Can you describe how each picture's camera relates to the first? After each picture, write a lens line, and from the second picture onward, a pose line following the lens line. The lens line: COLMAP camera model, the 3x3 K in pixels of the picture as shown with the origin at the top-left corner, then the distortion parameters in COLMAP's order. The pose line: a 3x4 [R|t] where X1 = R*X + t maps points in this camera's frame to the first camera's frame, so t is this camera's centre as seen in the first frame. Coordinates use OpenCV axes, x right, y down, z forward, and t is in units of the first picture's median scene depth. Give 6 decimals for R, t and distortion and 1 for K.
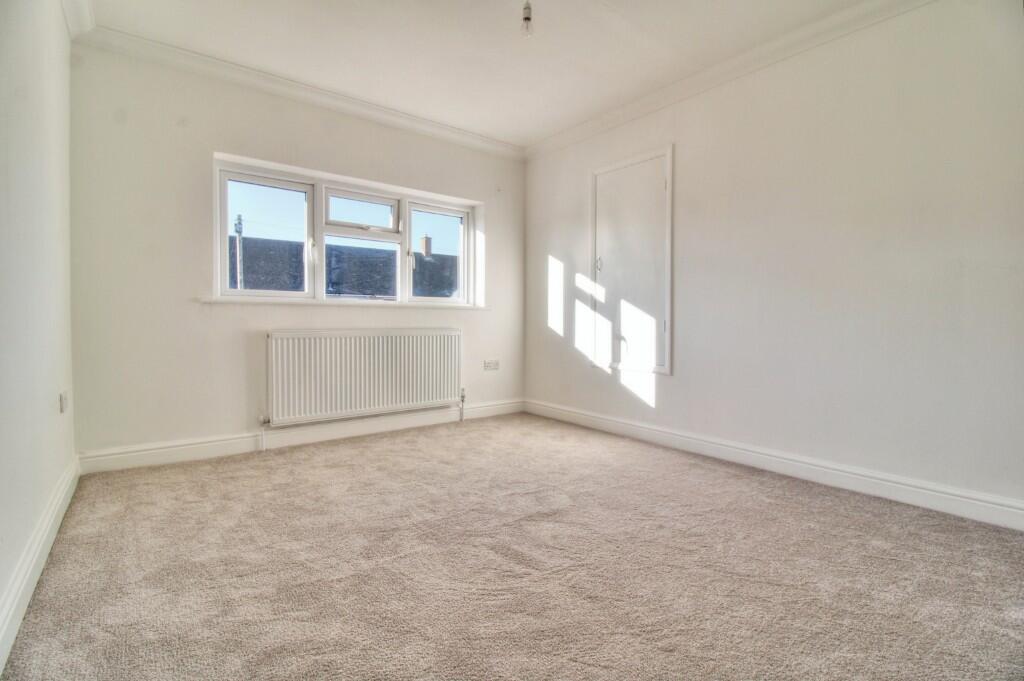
lens RADIAL K [[484.3, 0, 509.4], [0, 484.3, 339.4], [0, 0, 1]] dist [-0.005959, -0.001506]
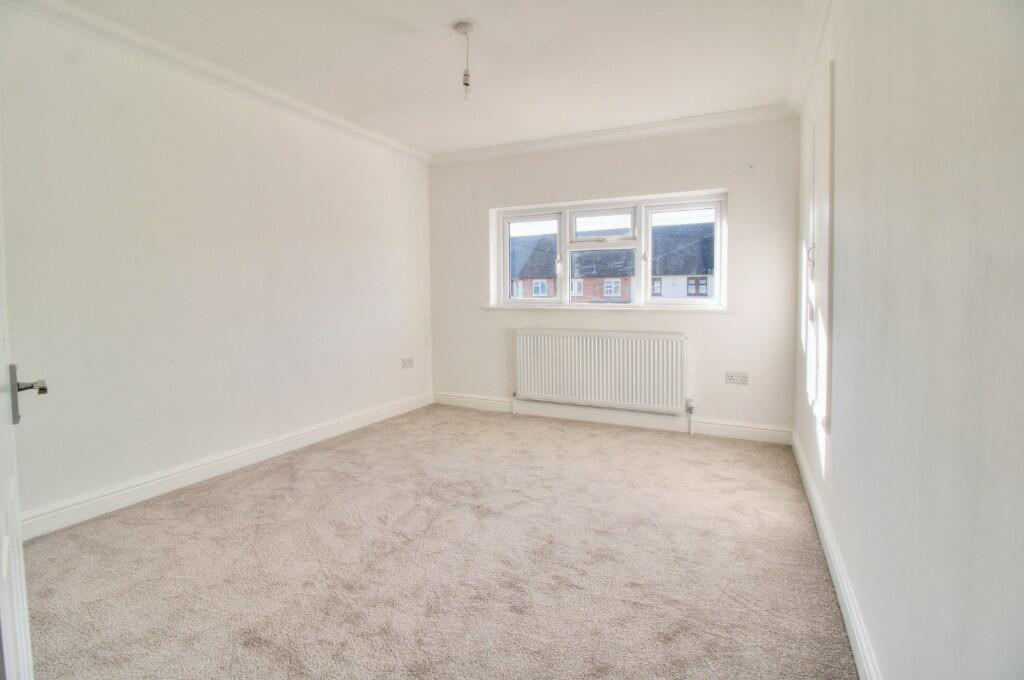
lens RADIAL K [[484.3, 0, 509.0], [0, 484.3, 332.5], [0, 0, 1]] dist [-0.005959, -0.001506]
pose [[0.433845, 0.061928, -0.898857, 0.644192], [-0.033690, 0.998052, 0.052501, -0.068870], [0.900357, 0.007505, 0.435087, 0.324762]]
